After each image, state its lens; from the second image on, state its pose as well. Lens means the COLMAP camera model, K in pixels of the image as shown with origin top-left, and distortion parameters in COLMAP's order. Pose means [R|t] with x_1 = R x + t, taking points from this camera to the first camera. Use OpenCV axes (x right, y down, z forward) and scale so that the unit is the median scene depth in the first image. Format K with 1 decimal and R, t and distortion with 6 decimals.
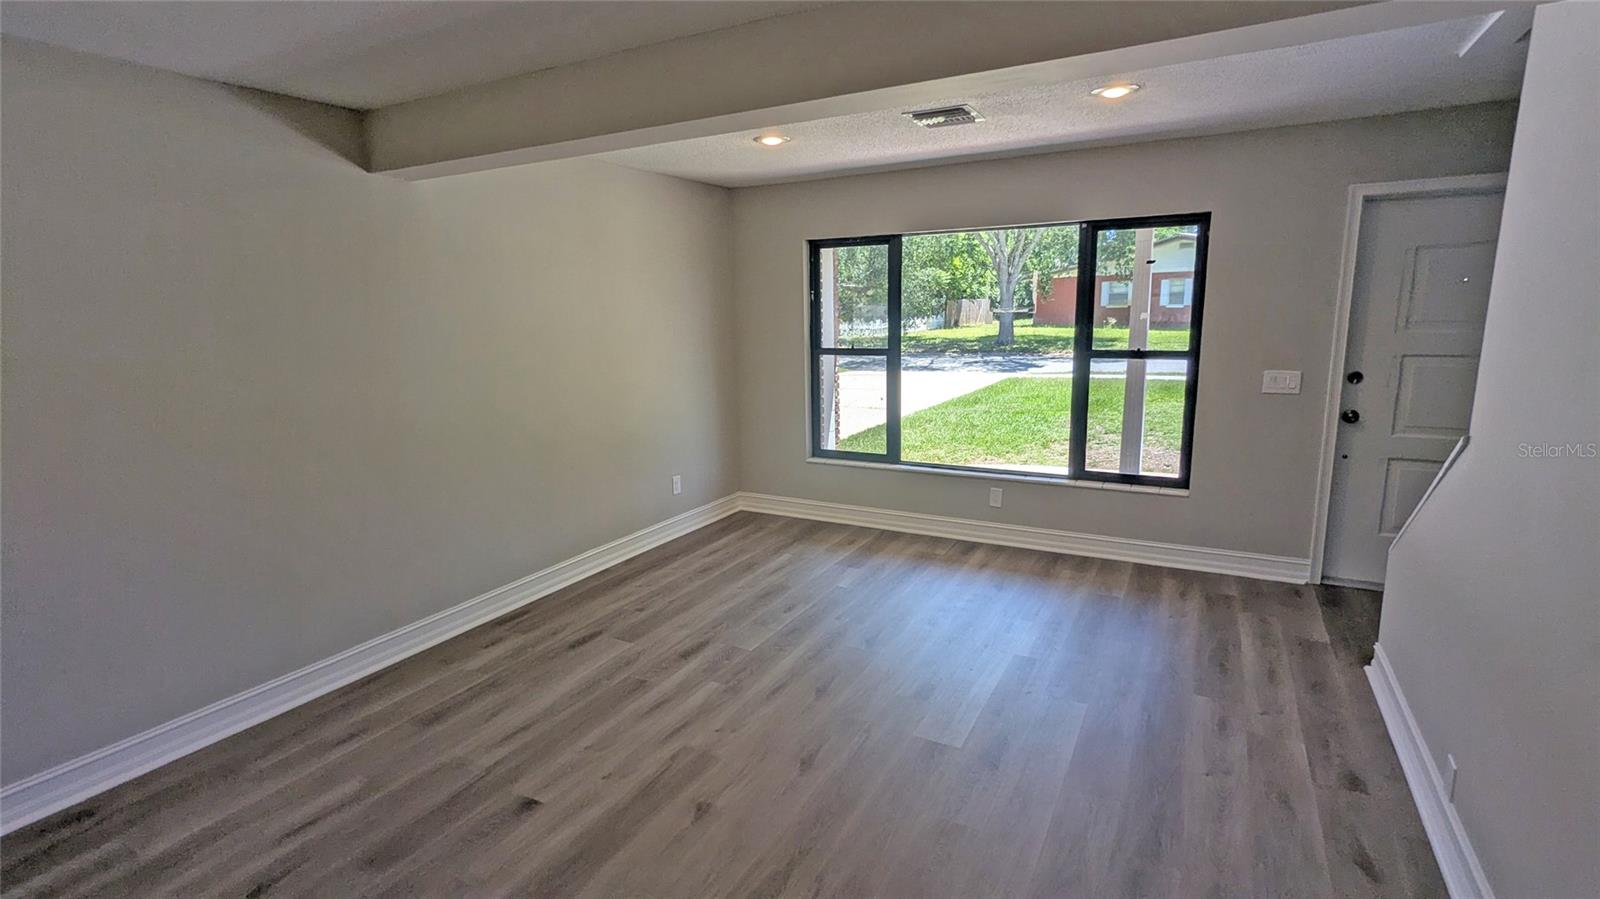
lens RADIAL K [[750.8, 0, 800.0], [0, 750.8, 449.5], [0, 0, 1]] dist [-0.003504, -0.000846]
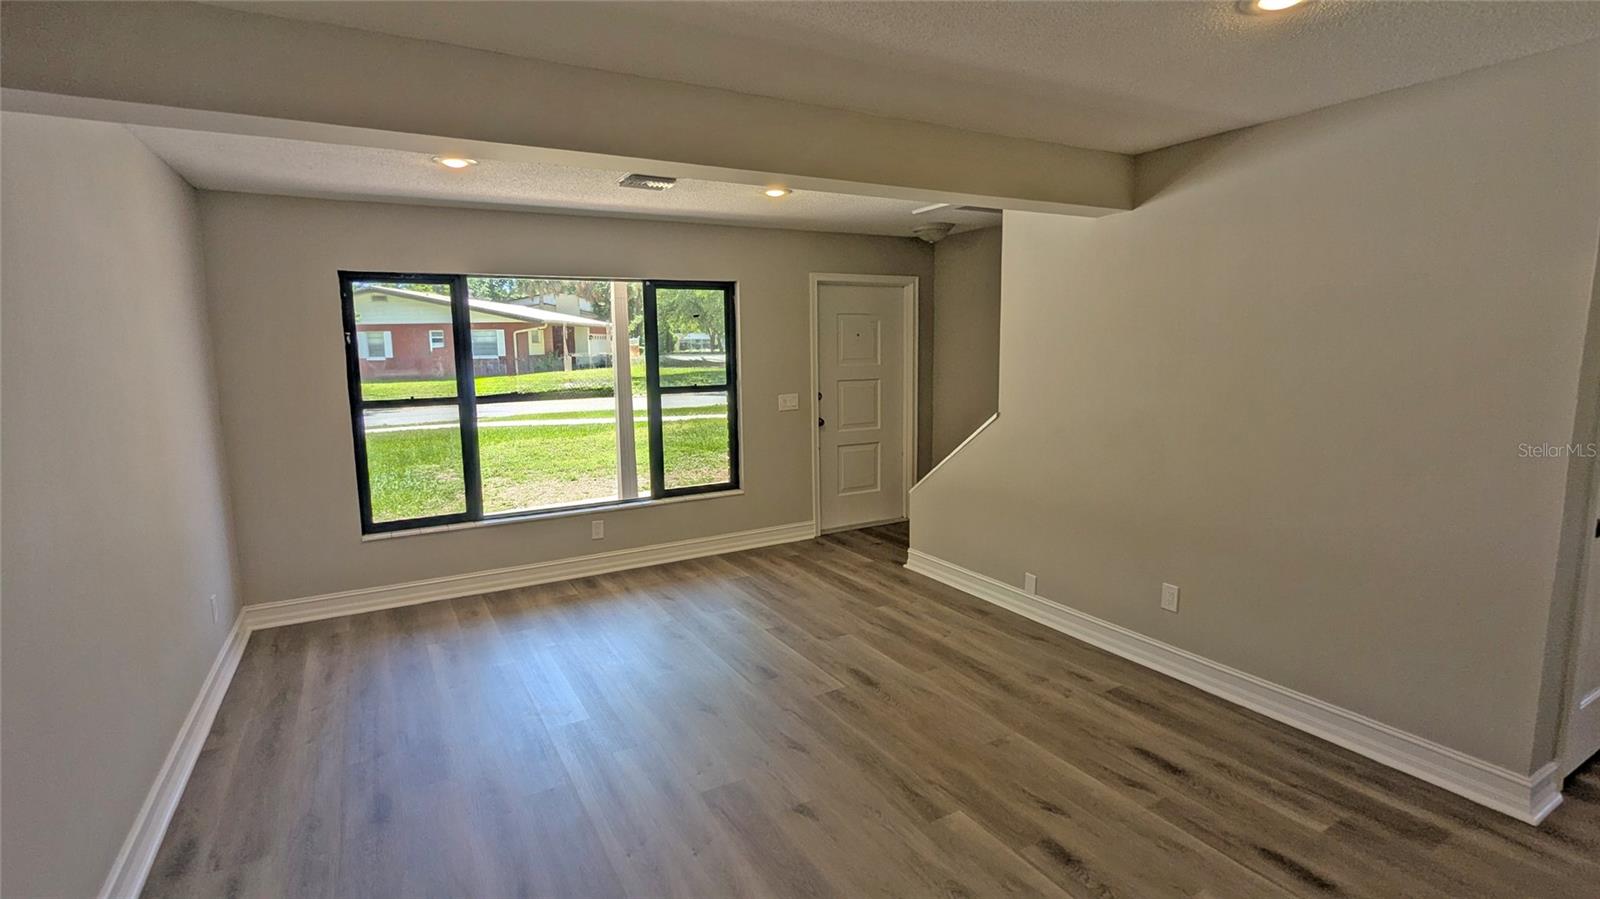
lens RADIAL K [[750.8, 0, 800.0], [0, 750.8, 449.5], [0, 0, 1]] dist [-0.003504, -0.000846]
pose [[0.515941, -0.106980, 0.849918, -0.515500], [0.165780, 0.985884, 0.023458, -0.026785], [-0.840430, 0.128796, 0.526393, 0.201309]]
